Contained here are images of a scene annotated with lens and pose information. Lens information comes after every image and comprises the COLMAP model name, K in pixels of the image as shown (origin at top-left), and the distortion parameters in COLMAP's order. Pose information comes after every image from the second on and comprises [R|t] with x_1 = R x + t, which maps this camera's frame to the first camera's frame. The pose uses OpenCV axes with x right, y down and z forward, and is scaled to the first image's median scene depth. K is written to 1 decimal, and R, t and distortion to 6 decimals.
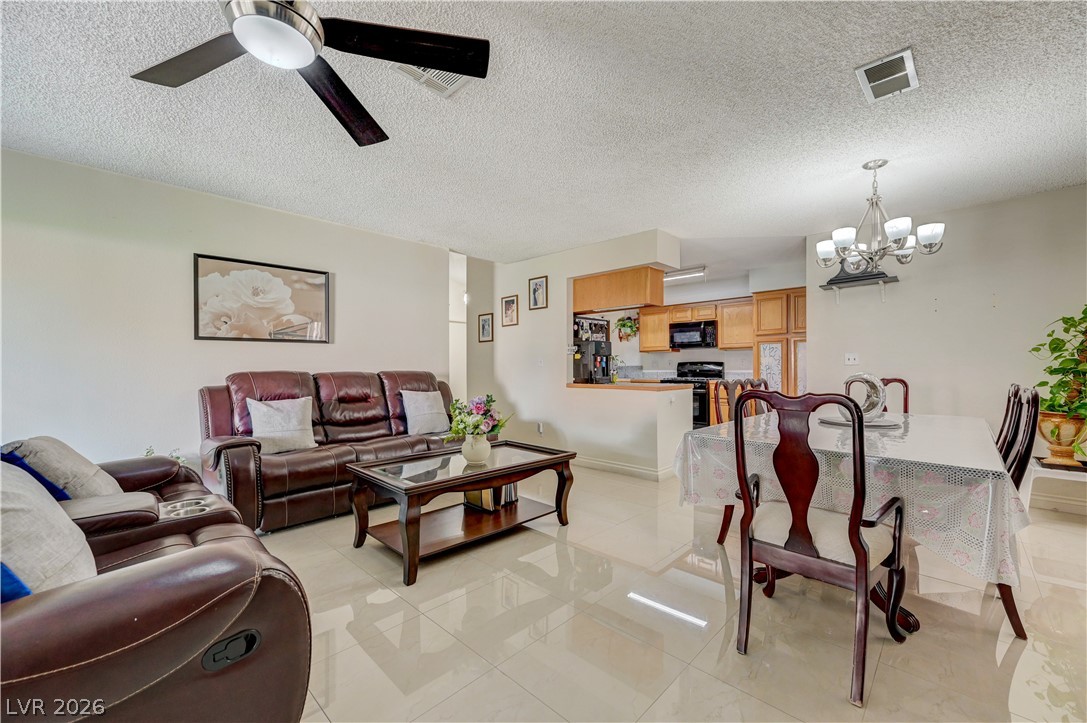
lens RADIAL K [[431.2, 0, 549.2], [0, 431.2, 365.2], [0, 0, 1]] dist [0.000228, 0.000281]
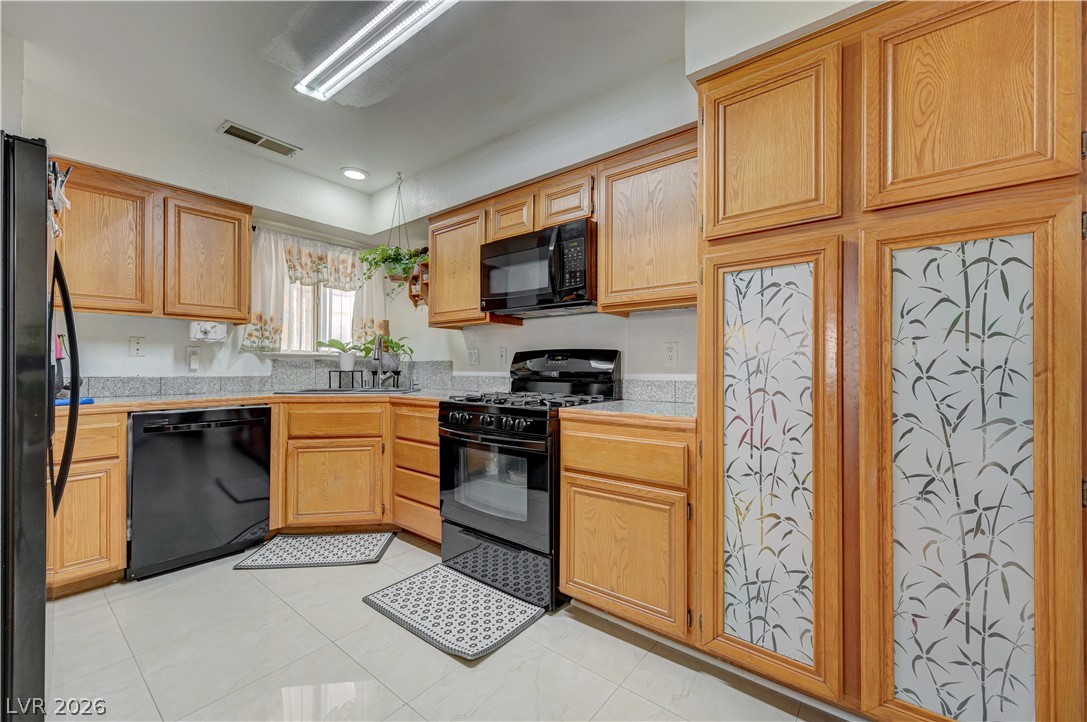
lens RADIAL K [[431.2, 0, 549.2], [0, 431.2, 364.7], [0, 0, 1]] dist [0.000228, 0.000281]
pose [[0.995896, 0.002369, 0.090475, 0.315740], [-0.002875, 0.999981, 0.005466, 0.002910], [-0.090460, -0.005704, 0.995884, 0.657595]]
